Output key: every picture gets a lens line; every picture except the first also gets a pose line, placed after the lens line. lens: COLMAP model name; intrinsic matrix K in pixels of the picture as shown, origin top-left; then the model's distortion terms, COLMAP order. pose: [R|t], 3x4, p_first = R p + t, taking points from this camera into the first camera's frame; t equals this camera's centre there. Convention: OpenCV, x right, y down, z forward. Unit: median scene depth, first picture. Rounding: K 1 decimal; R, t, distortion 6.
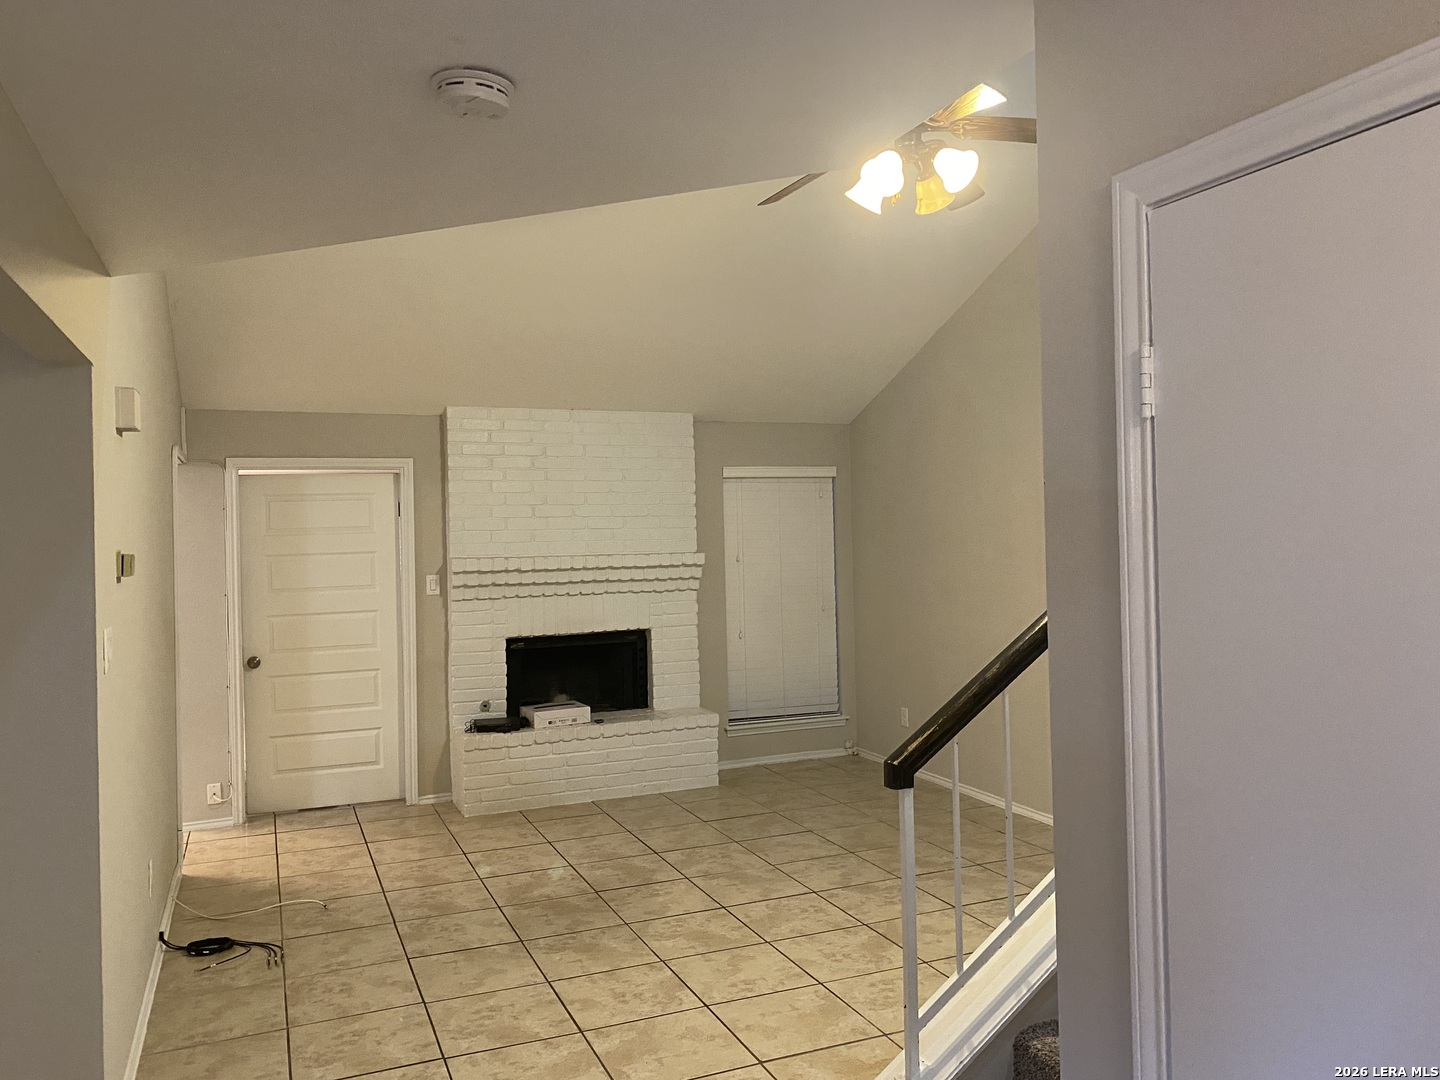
lens RADIAL K [[1084.6, 0, 725.2], [0, 1084.6, 534.8], [0, 0, 1]] dist [0.023432, -0.012891]
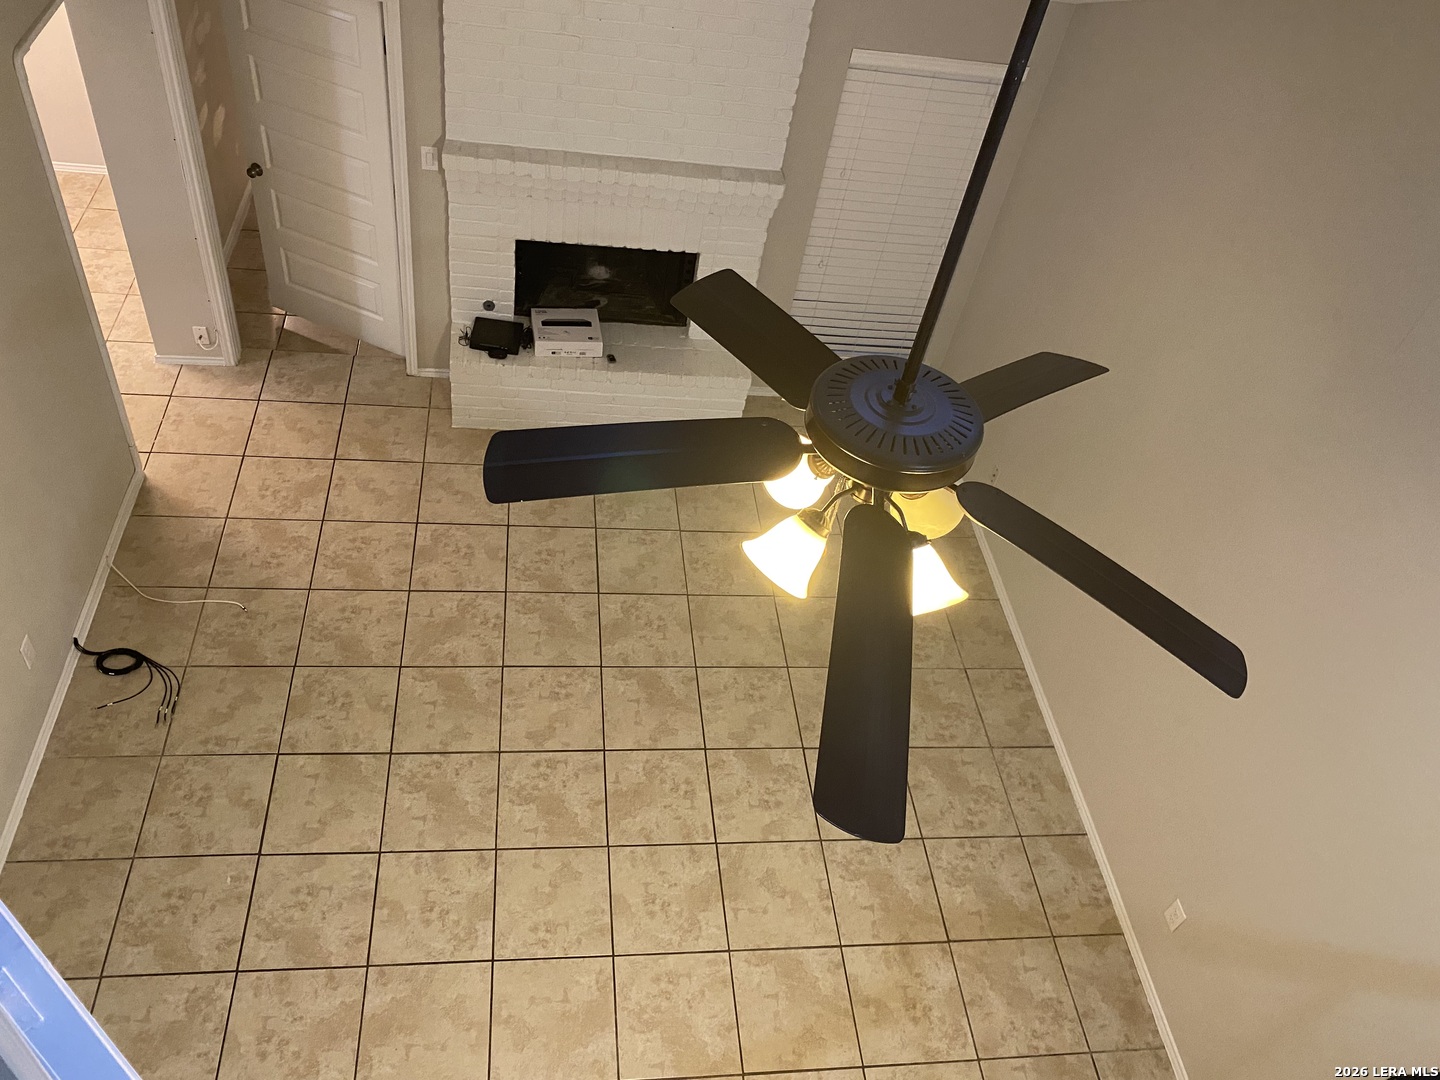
lens RADIAL K [[1084.6, 0, 712.2], [0, 1084.6, 533.7], [0, 0, 1]] dist [0.023432, -0.012891]
pose [[0.942707, 0.322326, -0.086075, 0.115735], [-0.168513, 0.682715, 0.710988, -0.526661], [0.287934, -0.655748, 0.697917, 0.476787]]
